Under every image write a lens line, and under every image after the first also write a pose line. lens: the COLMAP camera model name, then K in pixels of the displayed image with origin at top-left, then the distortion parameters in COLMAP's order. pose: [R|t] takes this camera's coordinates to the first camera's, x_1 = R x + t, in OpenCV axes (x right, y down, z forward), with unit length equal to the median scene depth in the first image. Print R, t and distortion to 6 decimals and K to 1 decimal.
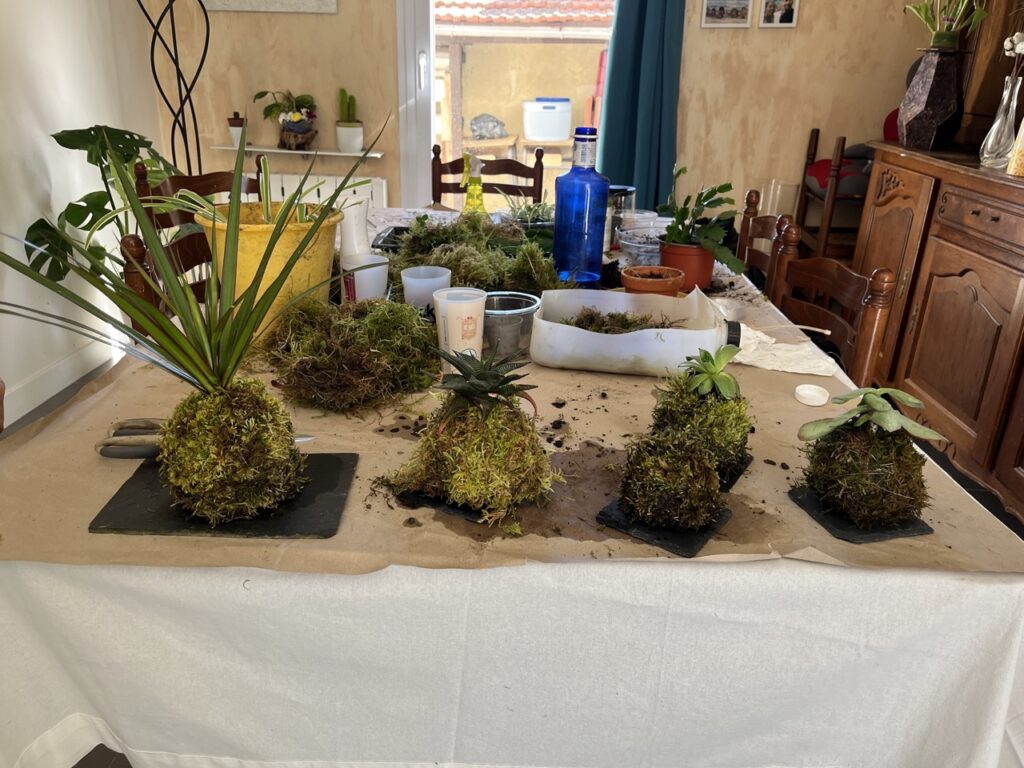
lens RADIAL K [[765.3, 0, 513.8], [0, 765.3, 382.6], [0, 0, 1]] dist [0.008704, 0.011083]
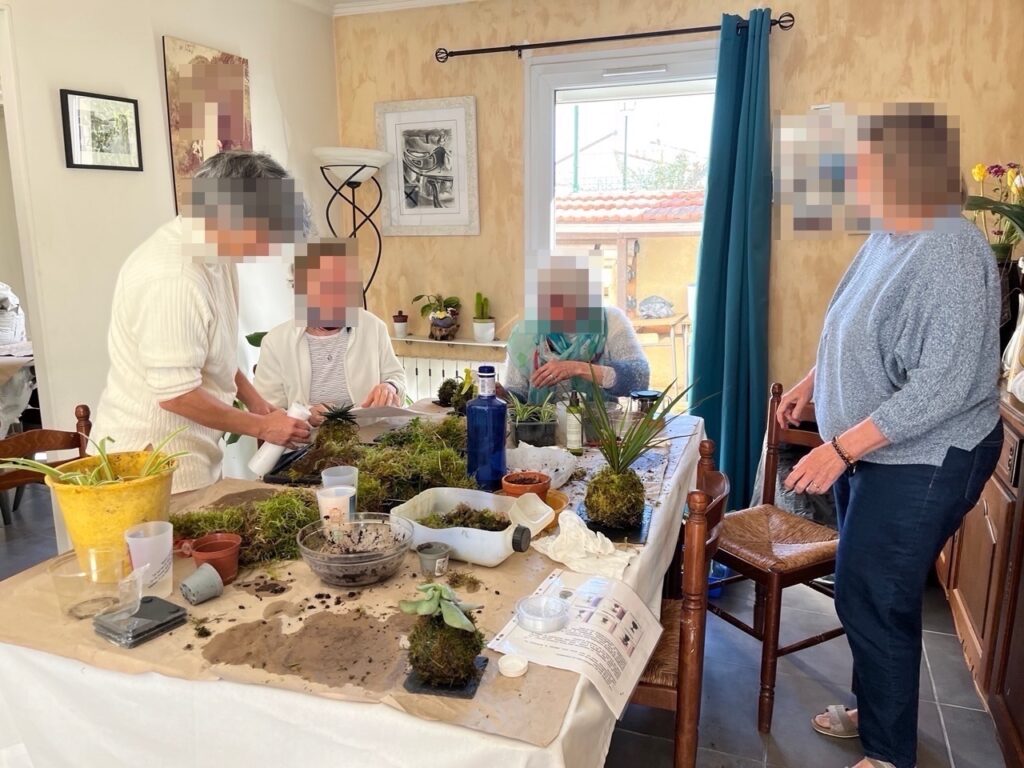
lens RADIAL K [[765.3, 0, 508.4], [0, 765.3, 383.3], [0, 0, 1]] dist [0.008704, 0.011083]
pose [[0.946976, 0.025812, -0.320265, 0.208937], [-0.088099, 0.979426, -0.181558, -0.025856], [0.308990, 0.200146, 0.929767, -0.082757]]
